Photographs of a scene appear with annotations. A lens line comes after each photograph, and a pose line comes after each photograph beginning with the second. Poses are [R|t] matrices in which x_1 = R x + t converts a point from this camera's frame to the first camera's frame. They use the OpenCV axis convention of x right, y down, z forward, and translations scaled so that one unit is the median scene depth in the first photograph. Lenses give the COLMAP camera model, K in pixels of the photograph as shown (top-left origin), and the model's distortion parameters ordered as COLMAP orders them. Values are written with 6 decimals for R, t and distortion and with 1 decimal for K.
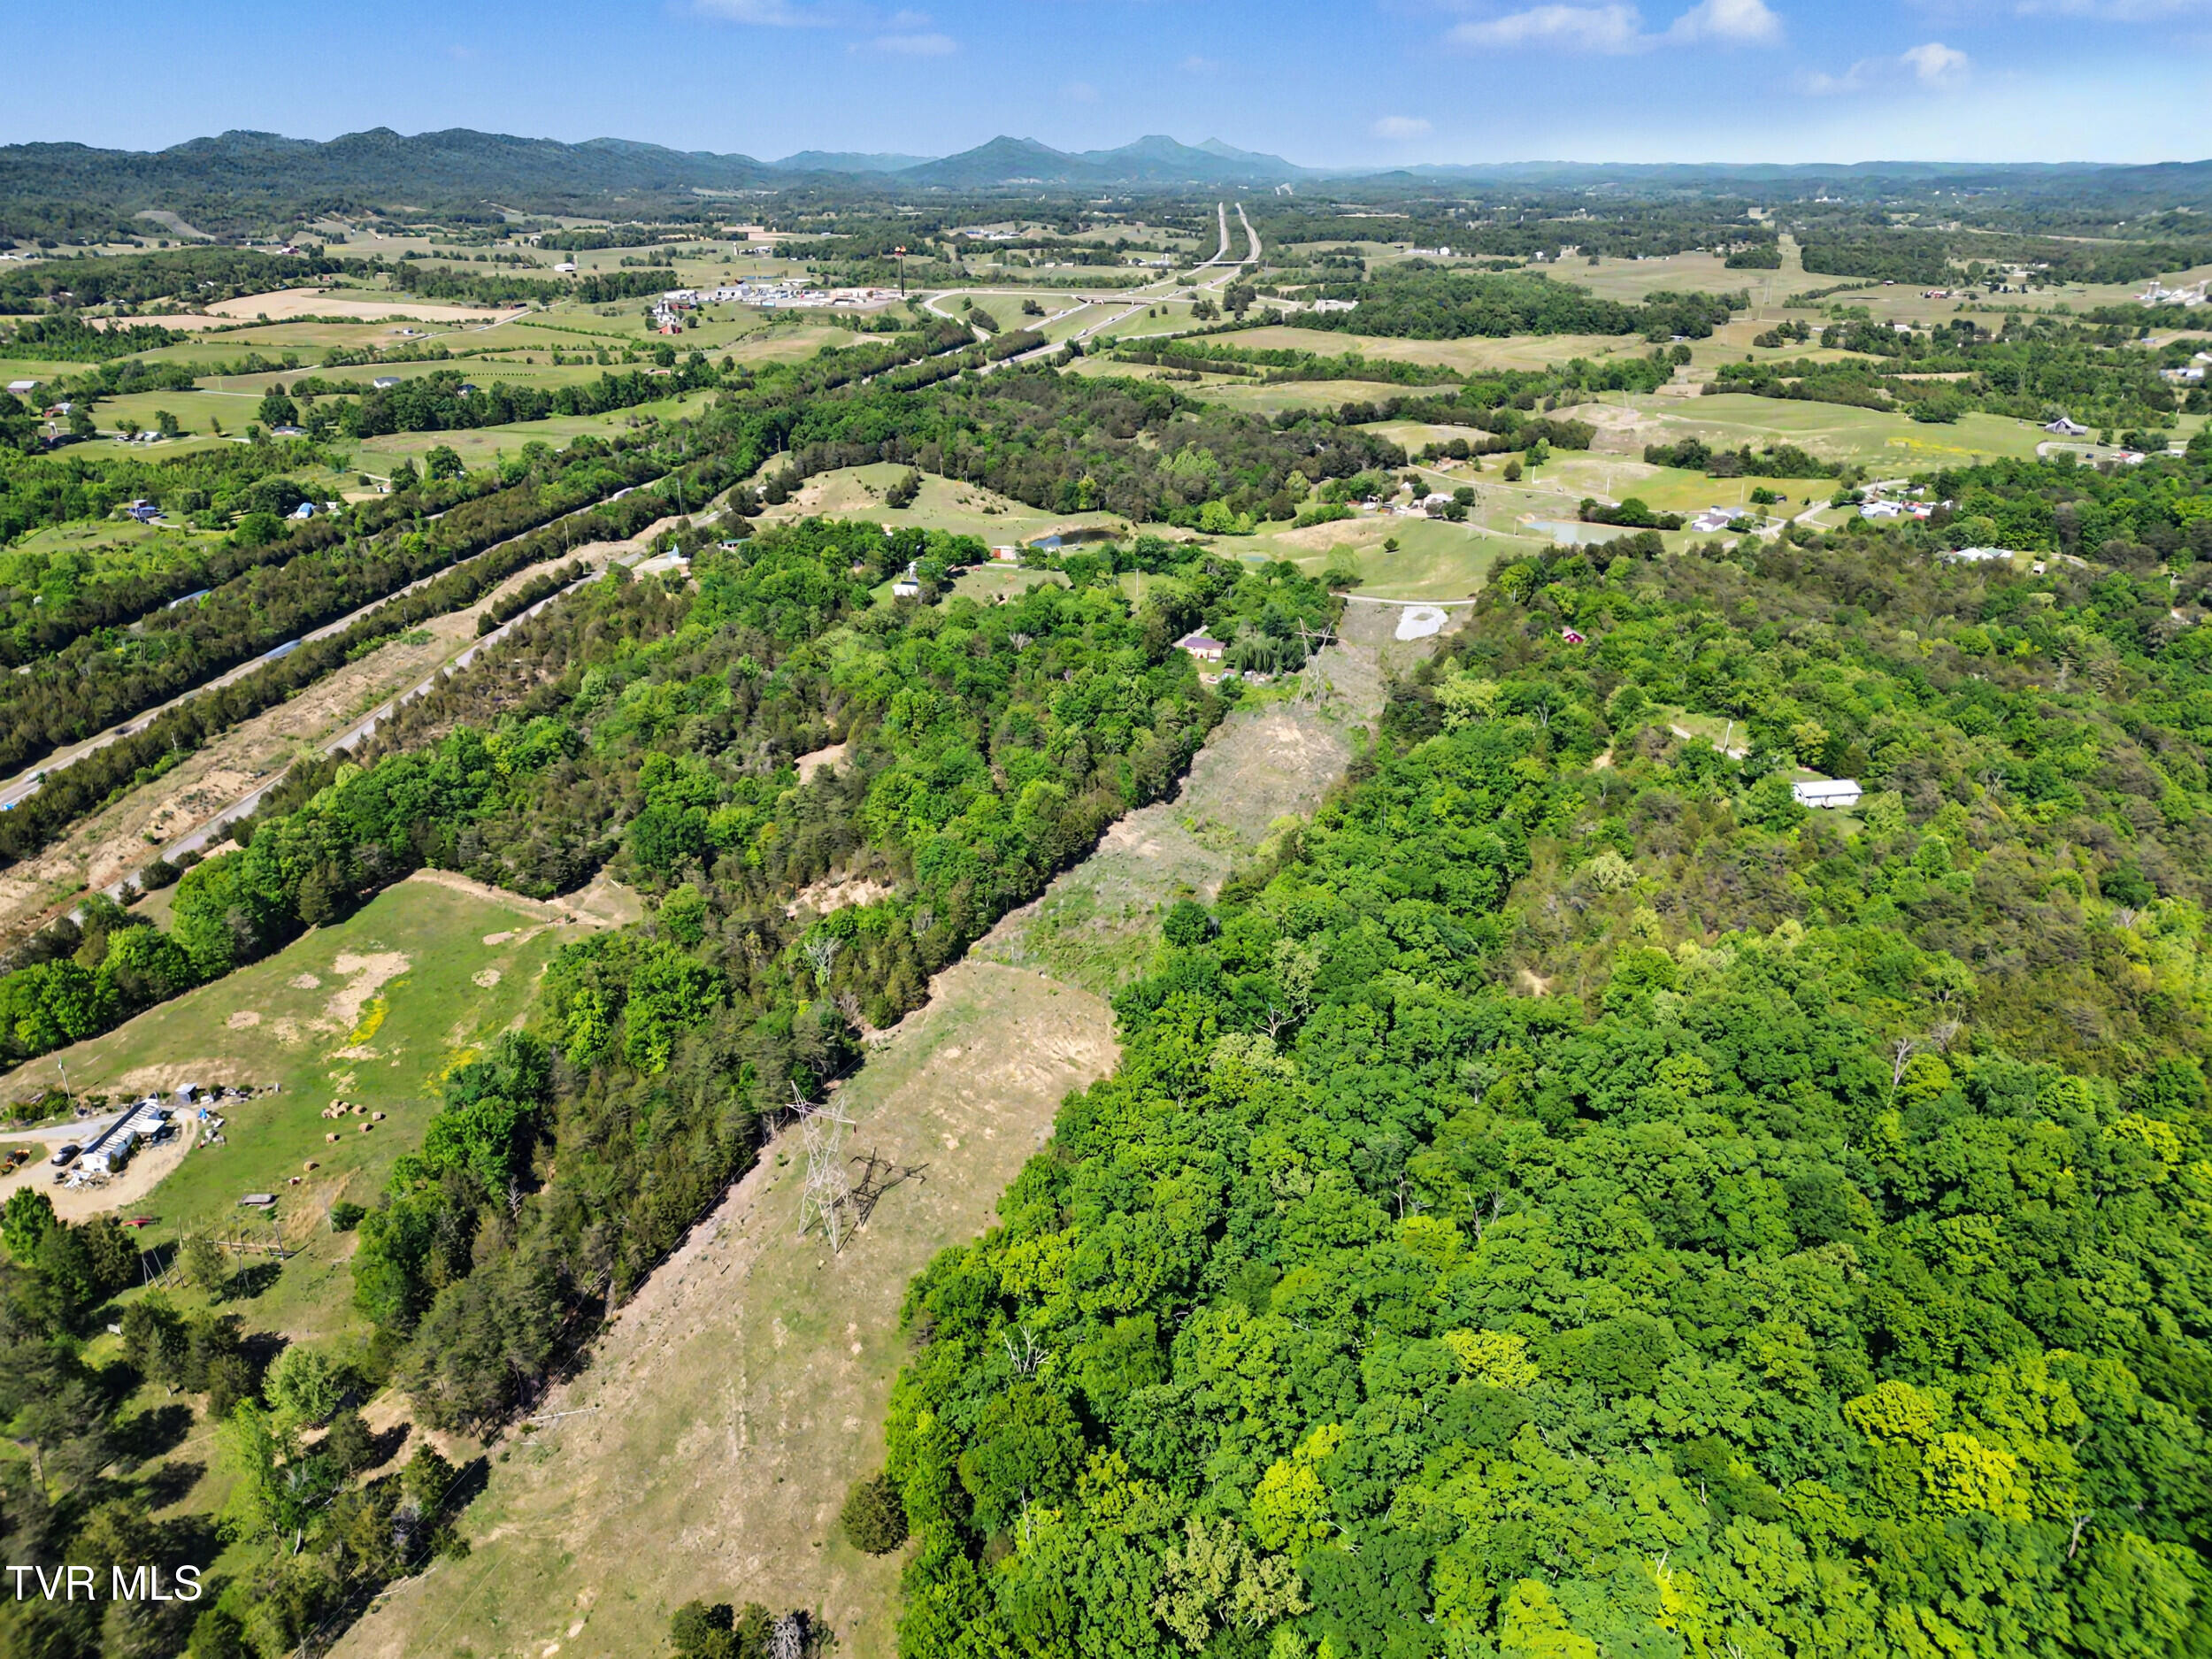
lens RADIAL K [[1594.3, 0, 1106.0], [0, 1594.3, 829.5], [0, 0, 1]] dist [0.008433, -0.034562]
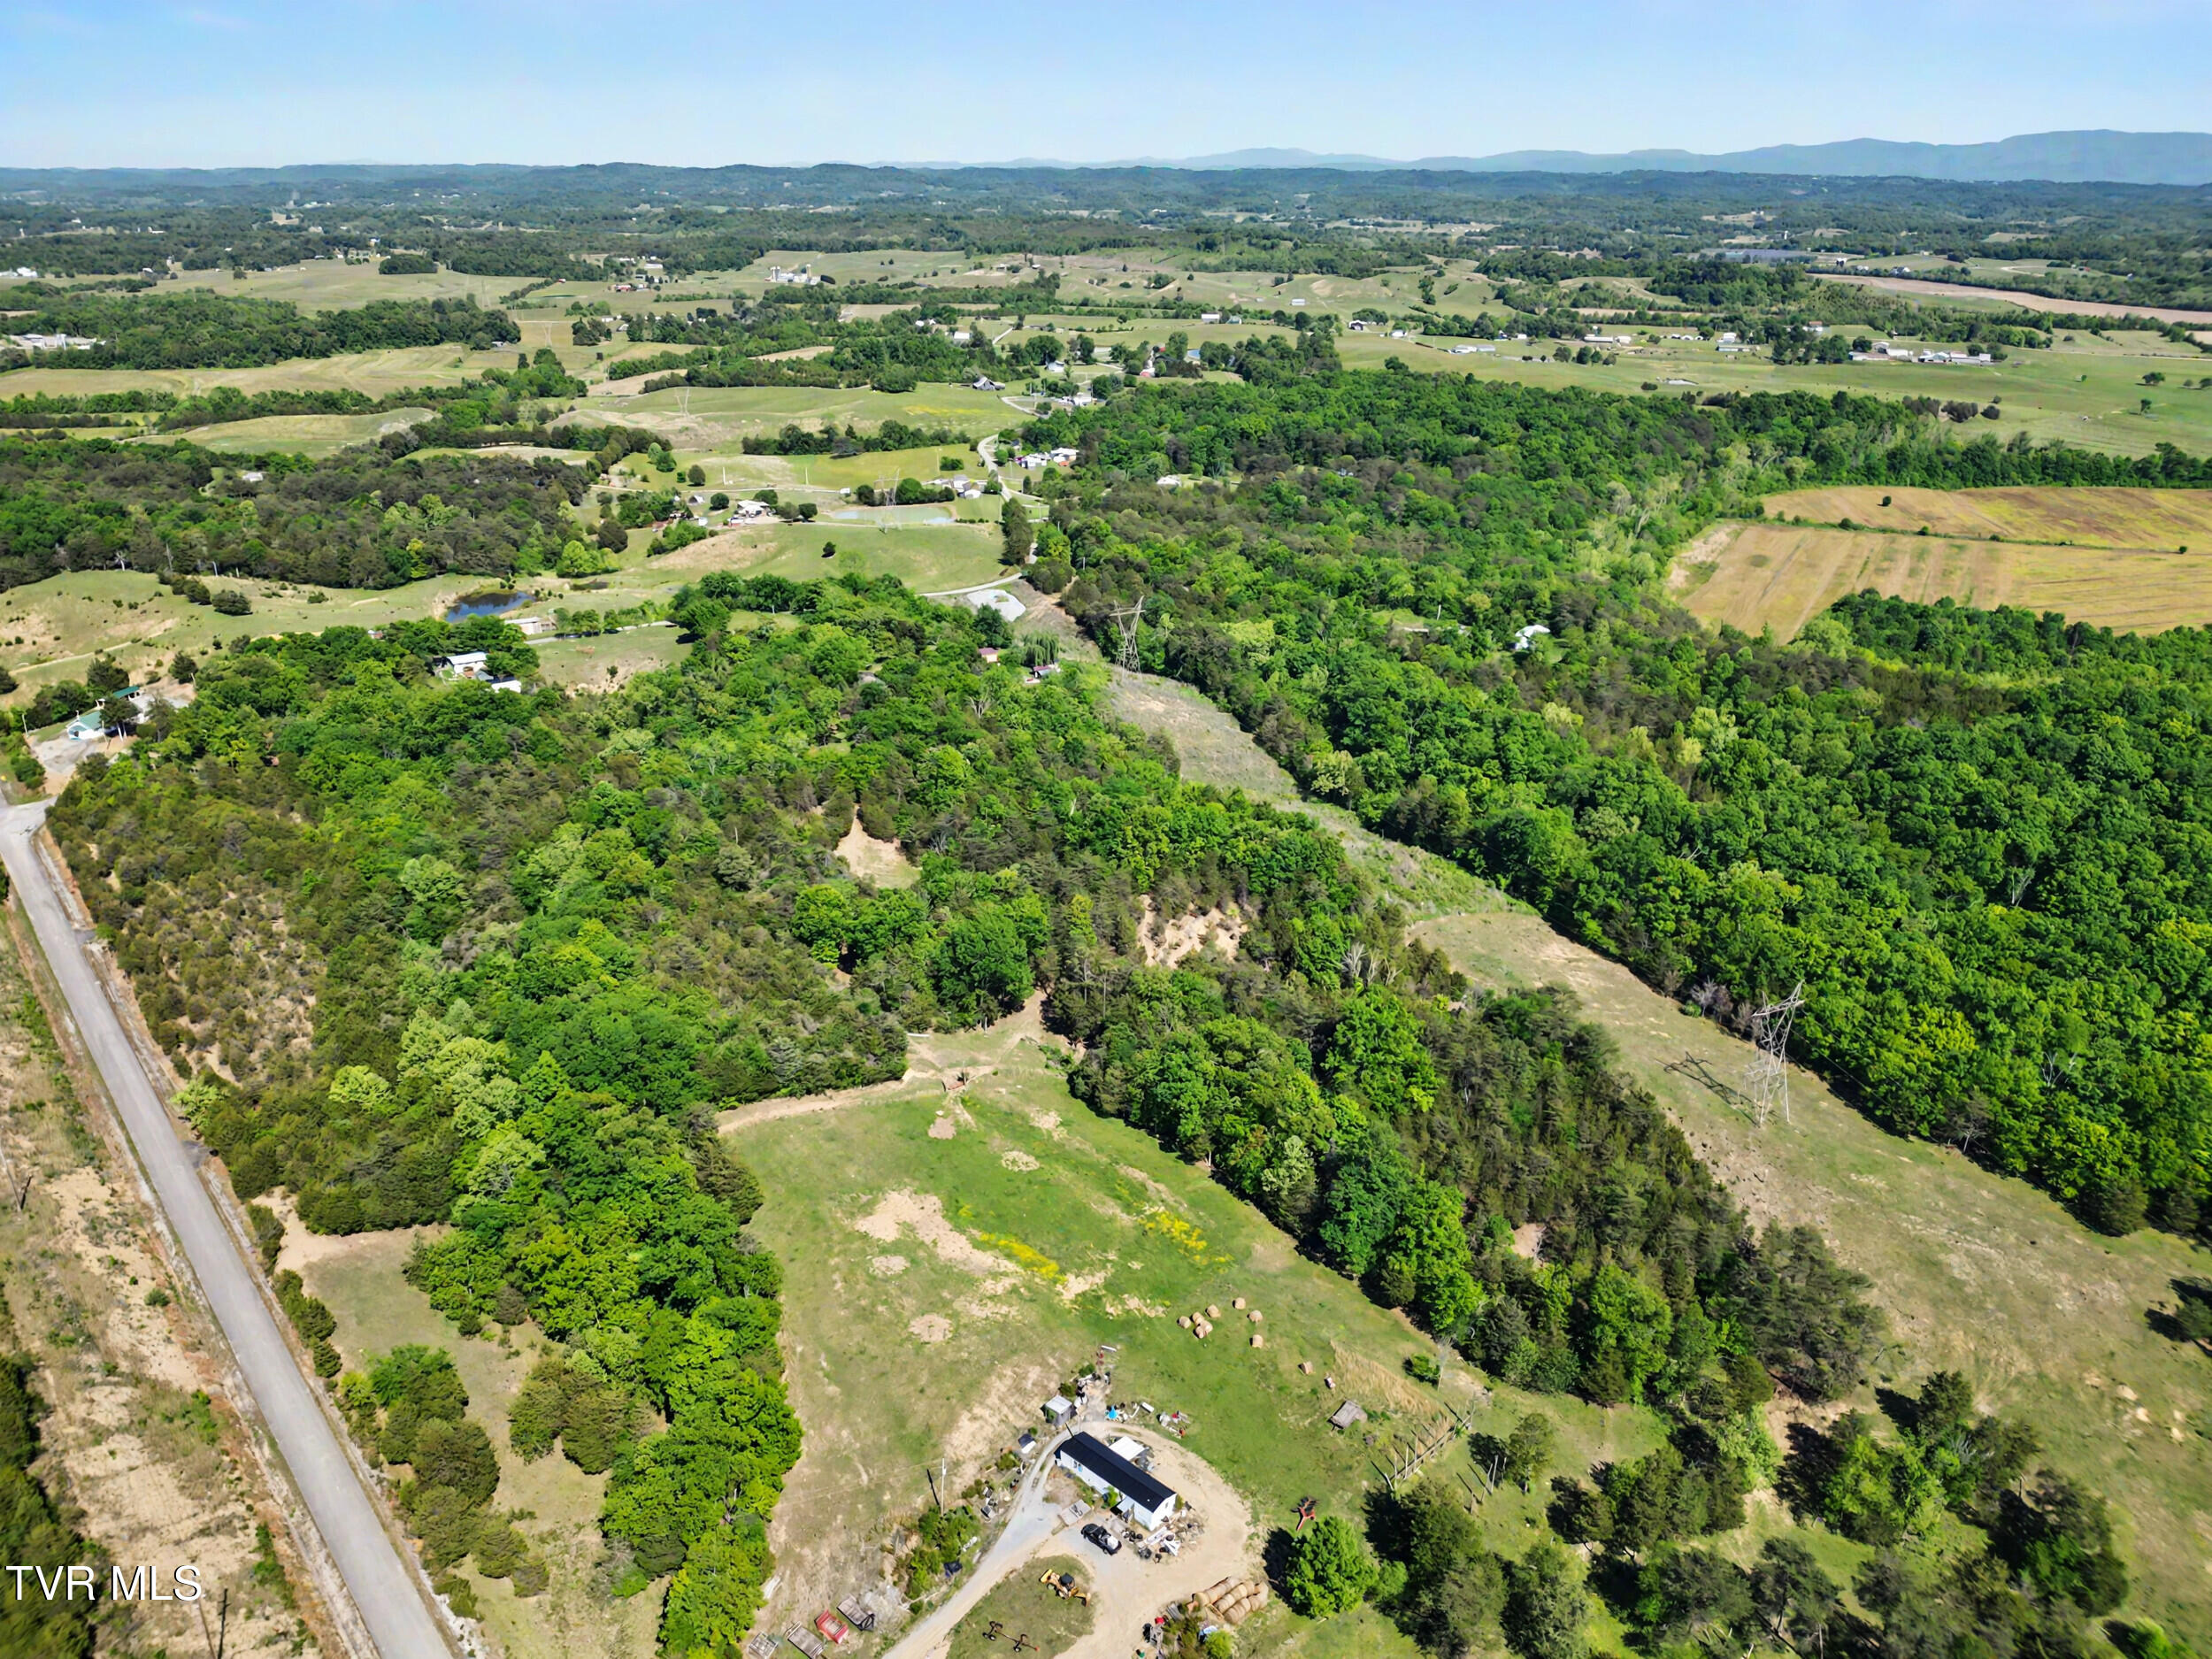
lens RADIAL K [[1594.3, 0, 1106.0], [0, 1594.3, 829.5], [0, 0, 1]] dist [0.008433, -0.034562]
pose [[0.645501, -0.288095, 0.707340, -0.730689], [0.289168, 0.949371, 0.122786, -0.129481], [-0.706902, 0.125281, 0.696128, 0.307817]]
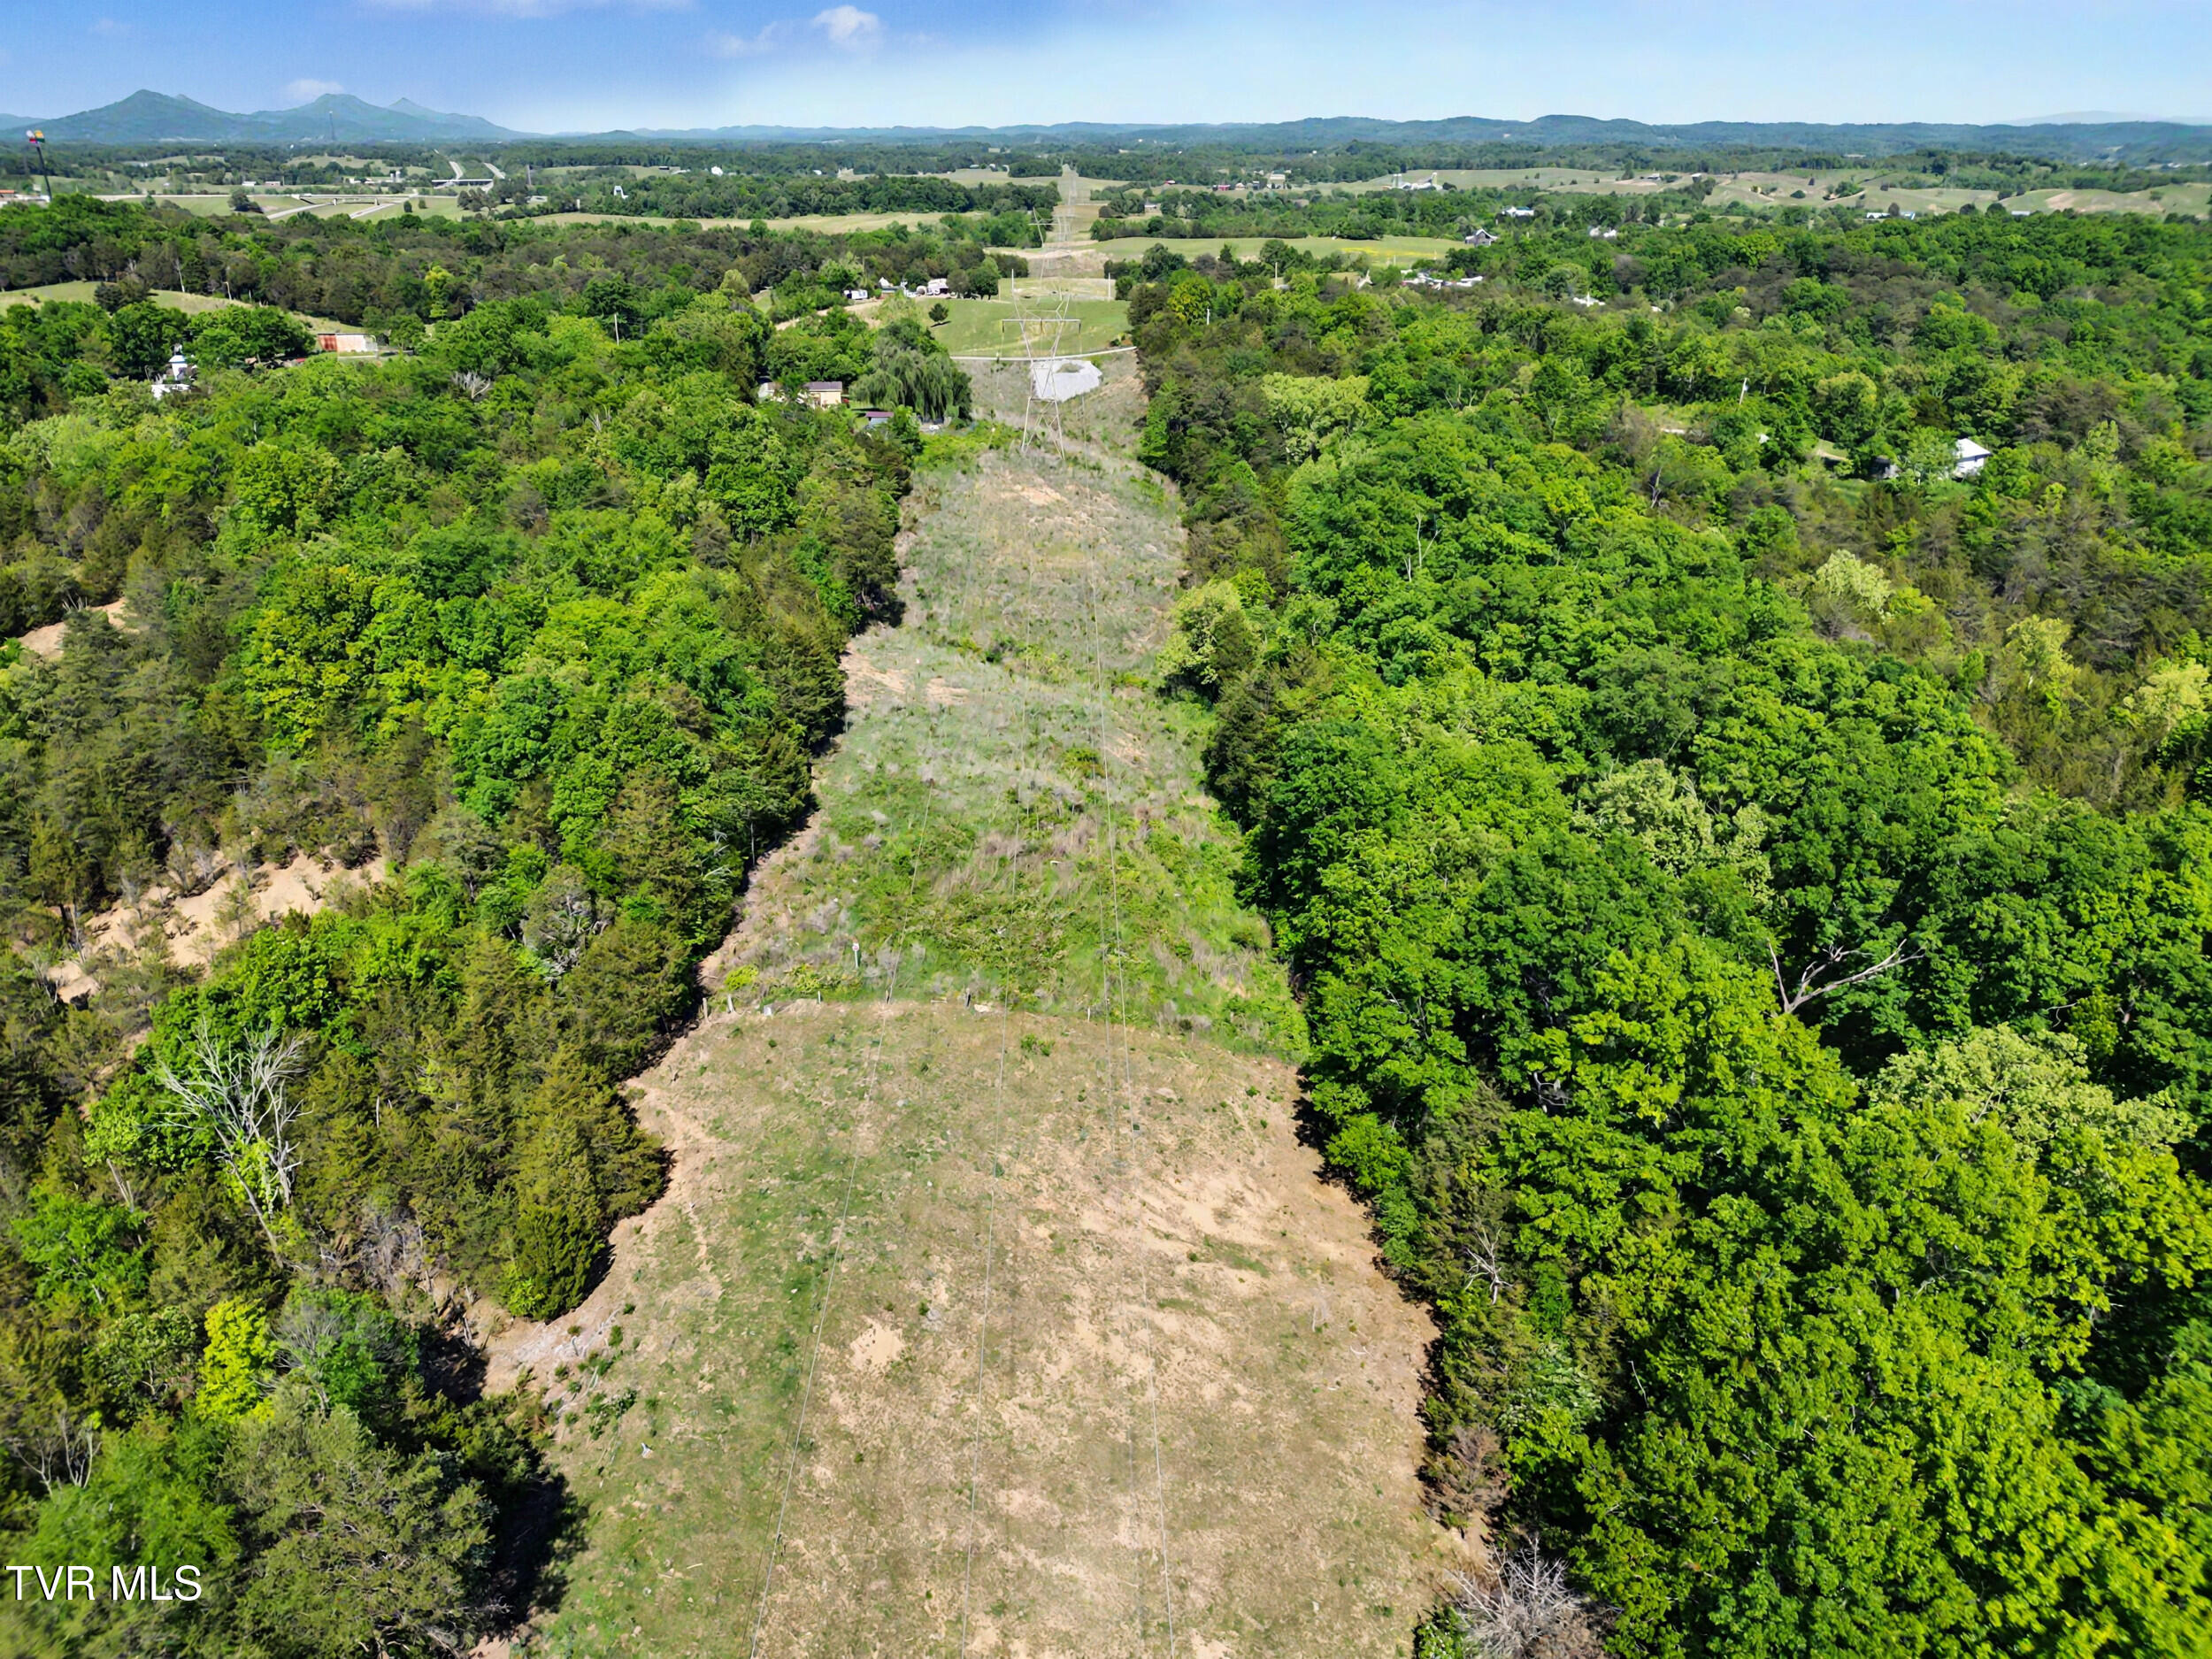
lens RADIAL K [[1594.3, 0, 1106.0], [0, 1594.3, 829.5], [0, 0, 1]] dist [0.008433, -0.034562]
pose [[0.902524, -0.169769, 0.395764, -0.108751], [0.163259, 0.985297, 0.050353, 0.032136], [-0.398494, 0.019167, 0.916971, 0.517877]]
